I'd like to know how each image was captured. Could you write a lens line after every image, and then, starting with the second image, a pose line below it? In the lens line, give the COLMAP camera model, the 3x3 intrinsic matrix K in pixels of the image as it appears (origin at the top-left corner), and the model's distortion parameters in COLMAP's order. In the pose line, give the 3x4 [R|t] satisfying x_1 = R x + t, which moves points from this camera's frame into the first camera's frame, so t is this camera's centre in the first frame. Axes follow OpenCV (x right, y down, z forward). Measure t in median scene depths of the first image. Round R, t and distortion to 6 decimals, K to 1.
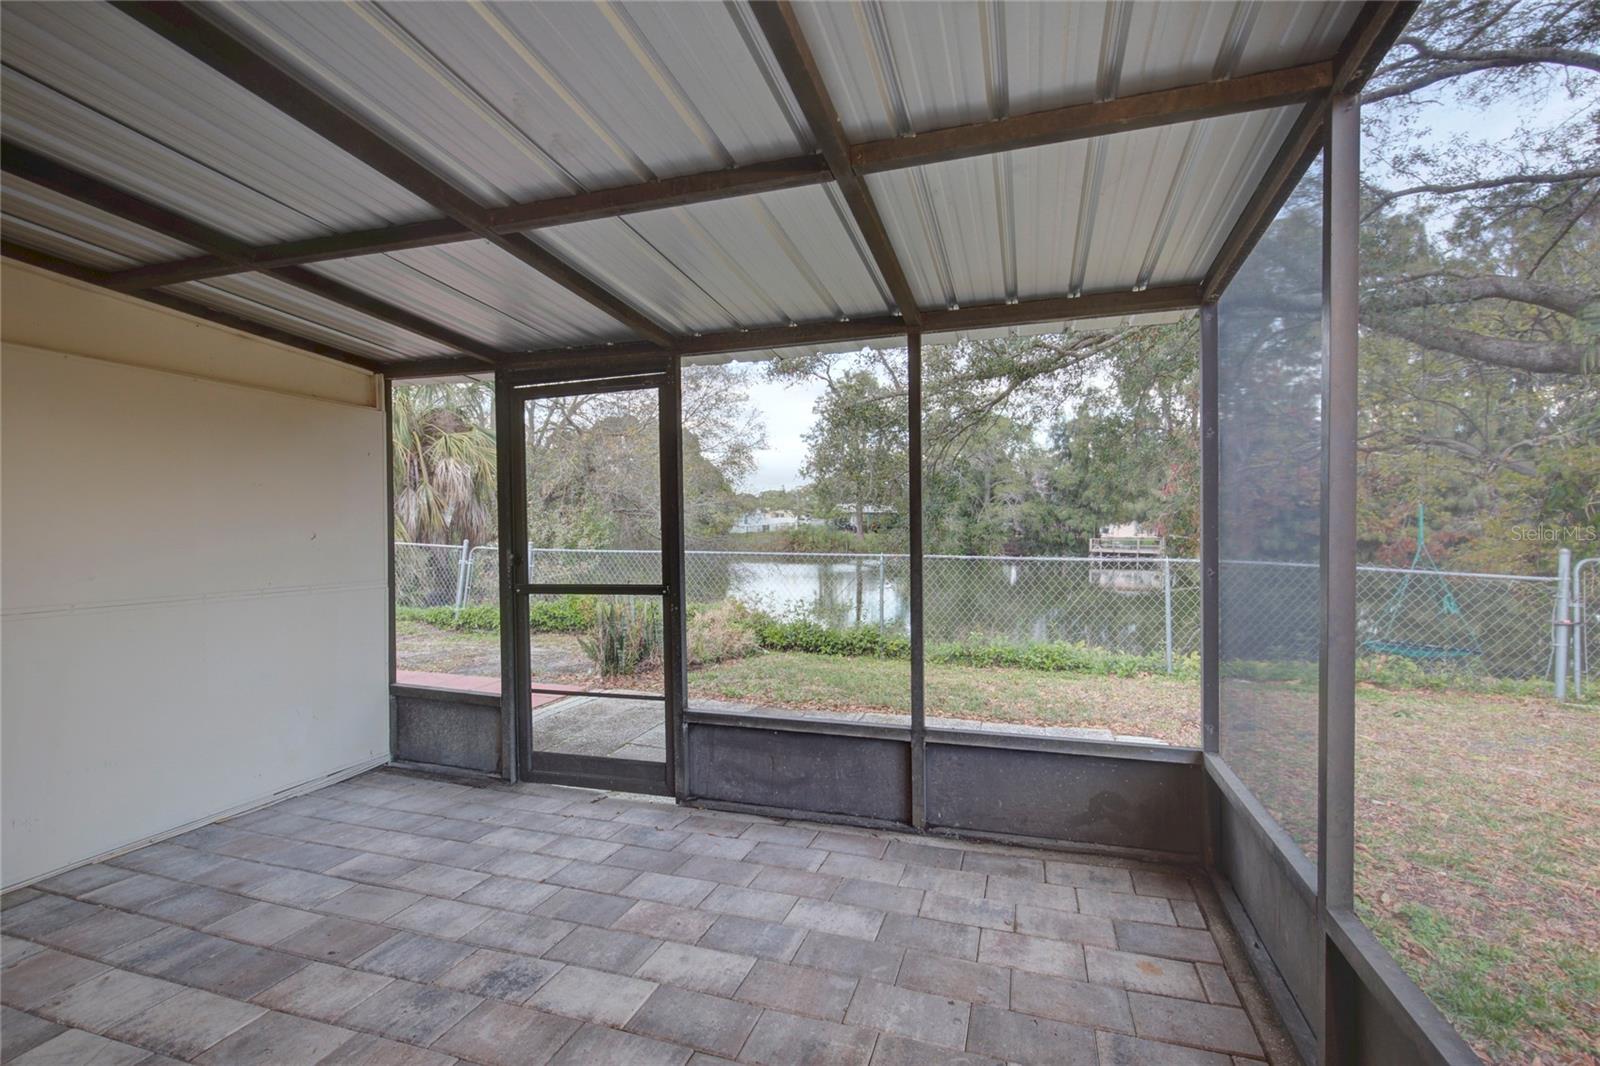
lens RADIAL K [[726.8, 0, 798.4], [0, 726.8, 532.3], [0, 0, 1]] dist [-0.000588, 0.001033]
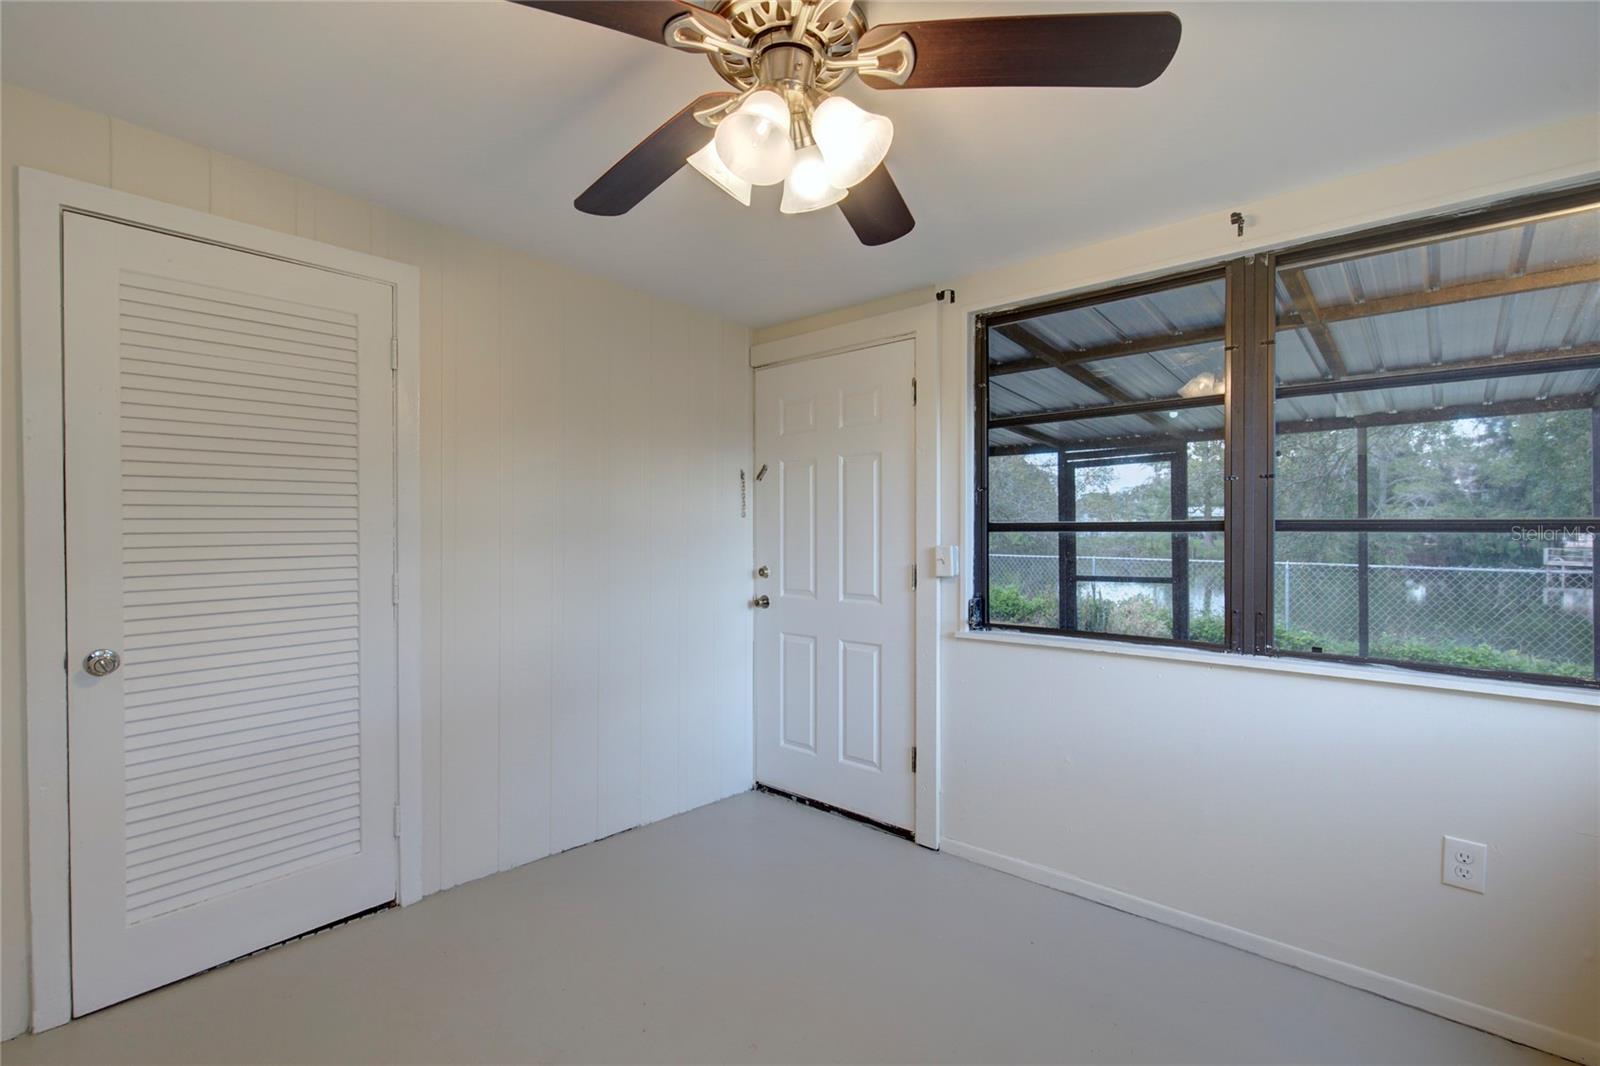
lens RADIAL K [[726.8, 0, 795.1], [0, 726.8, 534.0], [0, 0, 1]] dist [-0.000588, 0.001033]
pose [[0.912012, 0.003239, -0.410150, -0.047496], [-0.004660, 0.999986, -0.002466, -0.003233], [0.410136, 0.004161, 0.912015, -0.145085]]
